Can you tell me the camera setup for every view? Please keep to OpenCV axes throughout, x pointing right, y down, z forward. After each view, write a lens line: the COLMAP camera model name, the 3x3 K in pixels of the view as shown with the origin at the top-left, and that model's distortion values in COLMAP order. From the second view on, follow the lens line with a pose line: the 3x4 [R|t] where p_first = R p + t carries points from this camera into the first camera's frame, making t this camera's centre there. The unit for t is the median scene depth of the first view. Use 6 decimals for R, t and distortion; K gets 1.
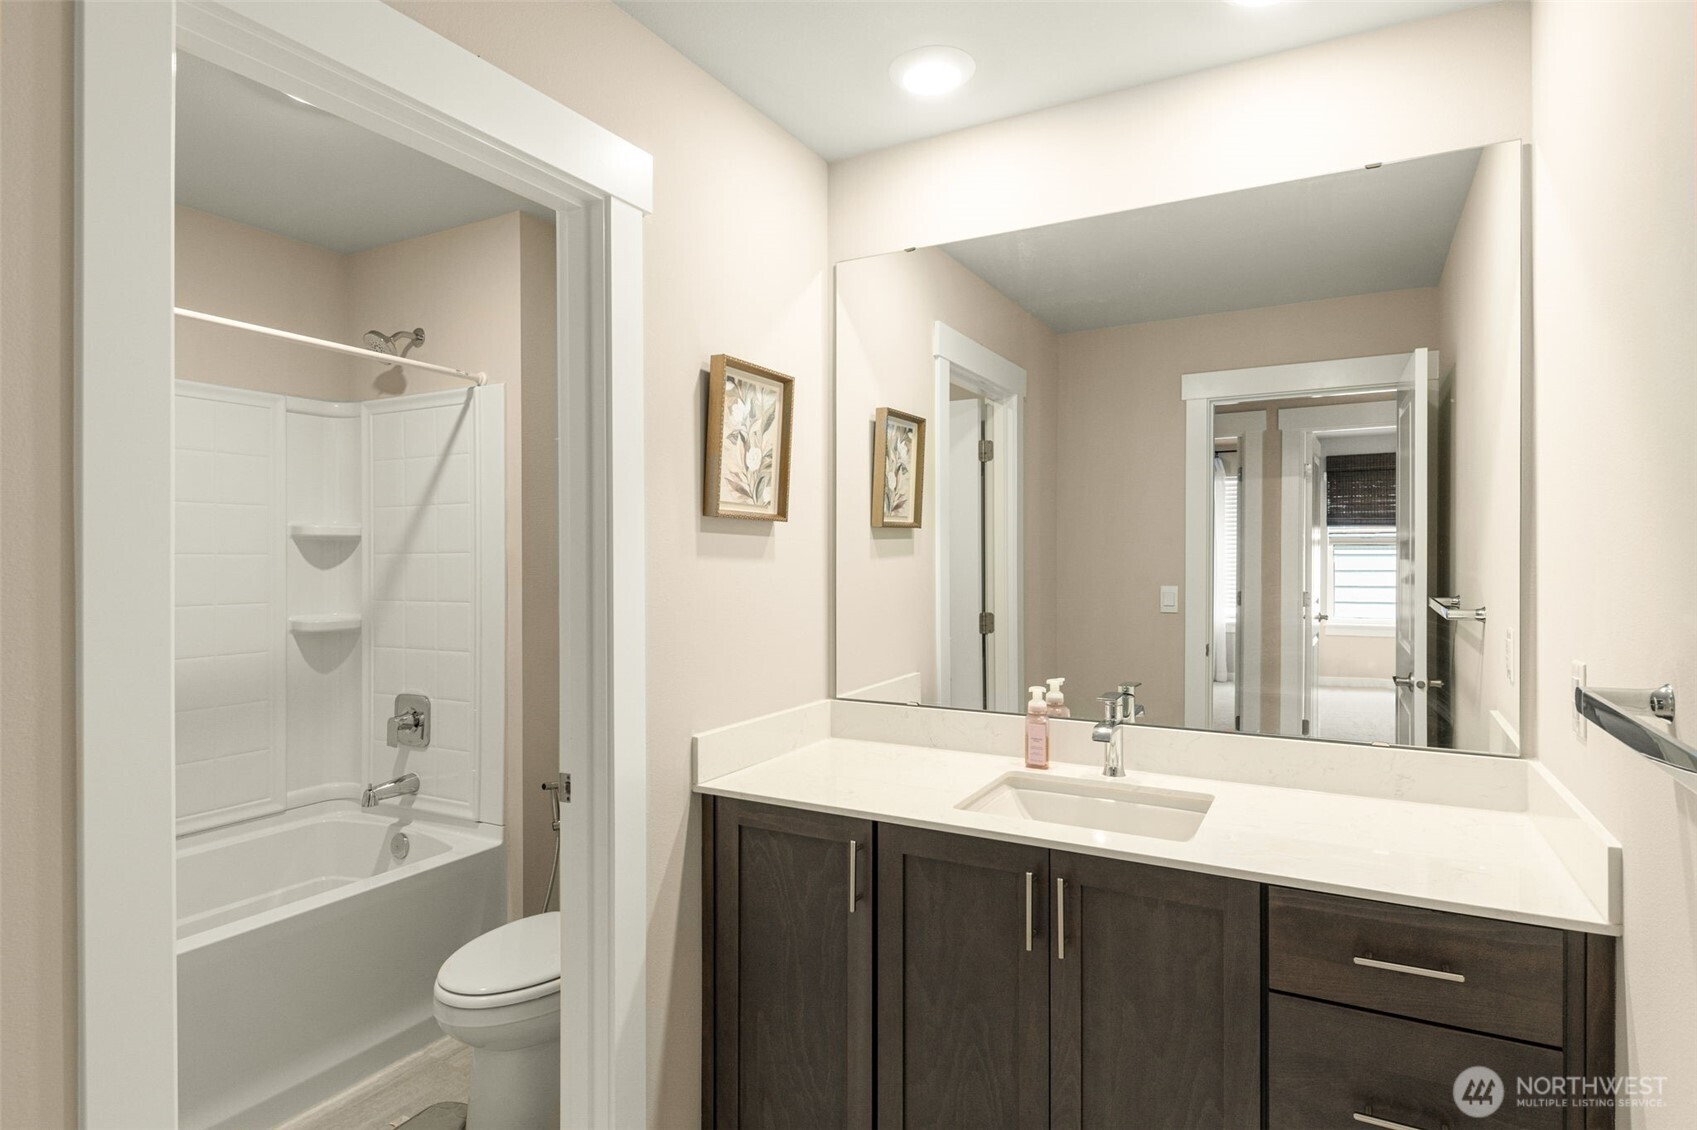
lens RADIAL K [[894.9, 0, 848.5], [0, 894.9, 565.0], [0, 0, 1]] dist [-0.000033, 0.000013]
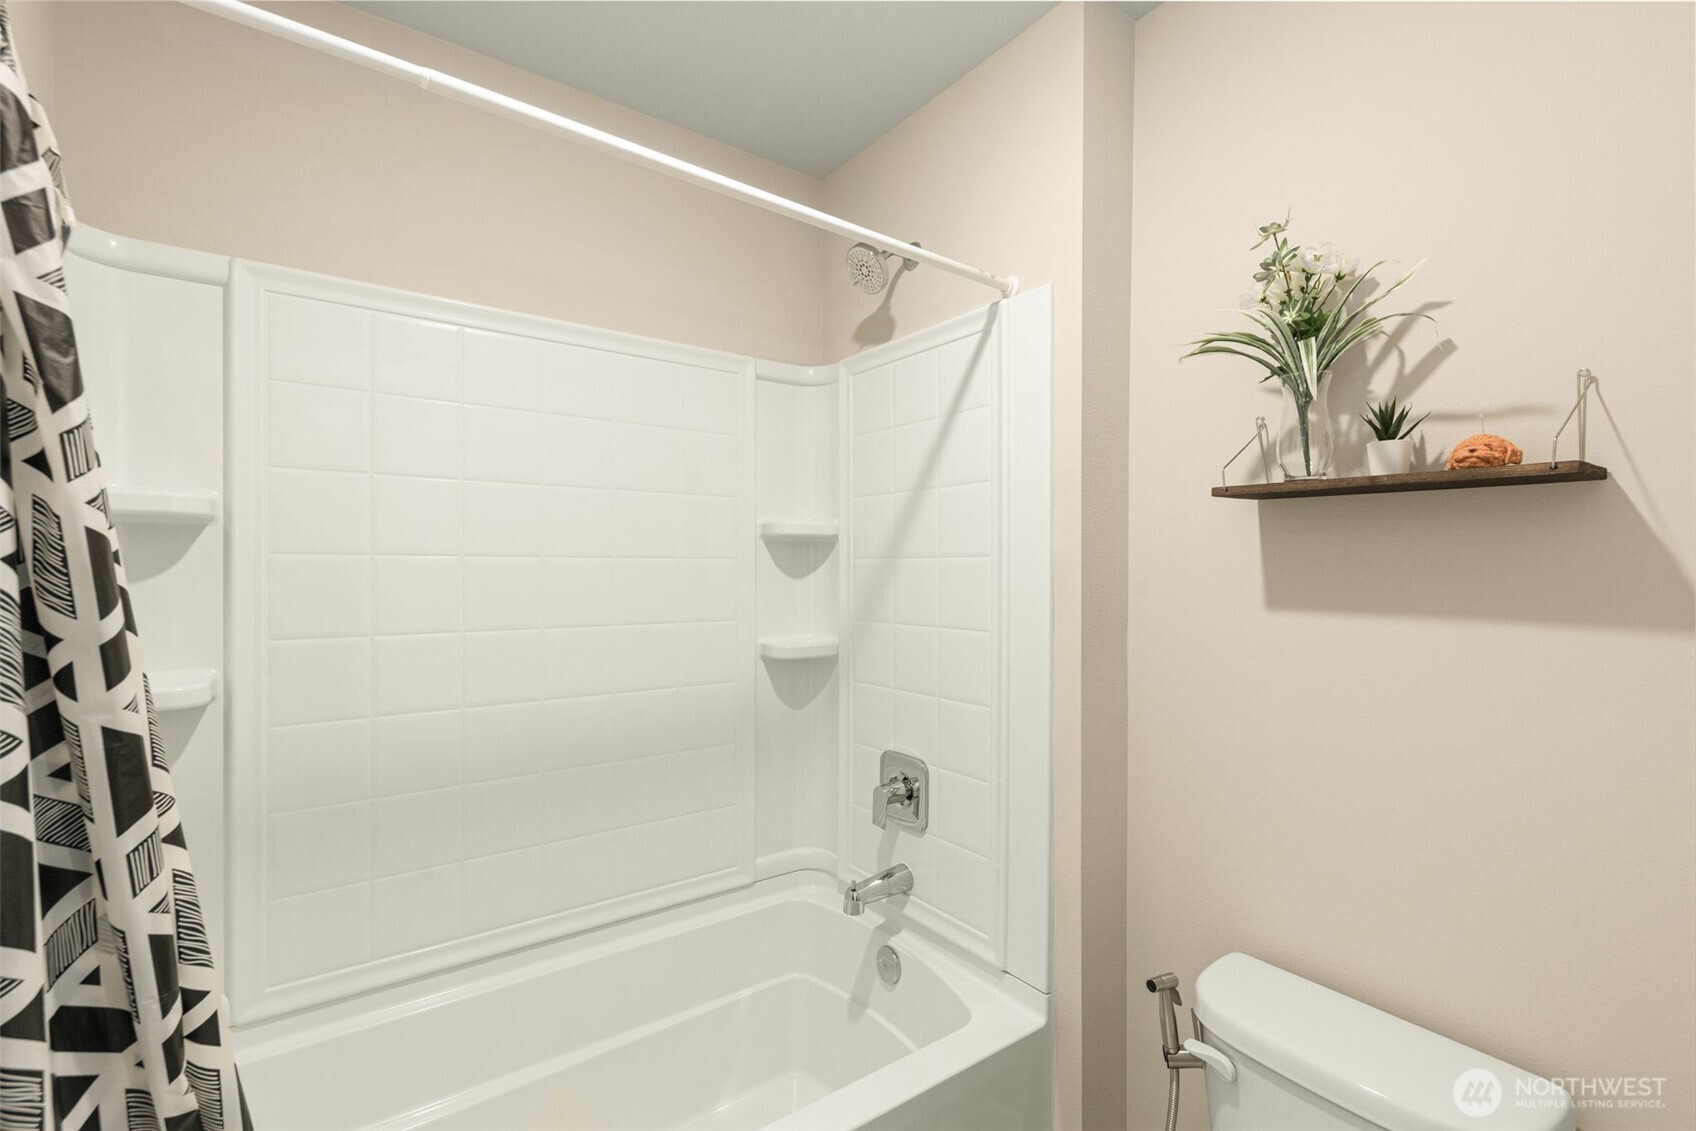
lens RADIAL K [[829.1, 0, 848.0], [0, 829.1, 565.5], [0, 0, 1]] dist [0.000758, -0.000378]
pose [[0.896015, 0.000537, -0.444024, -0.232652], [-0.002182, 0.999993, -0.003195, -0.004278], [0.444019, 0.003832, 0.896009, 0.384463]]
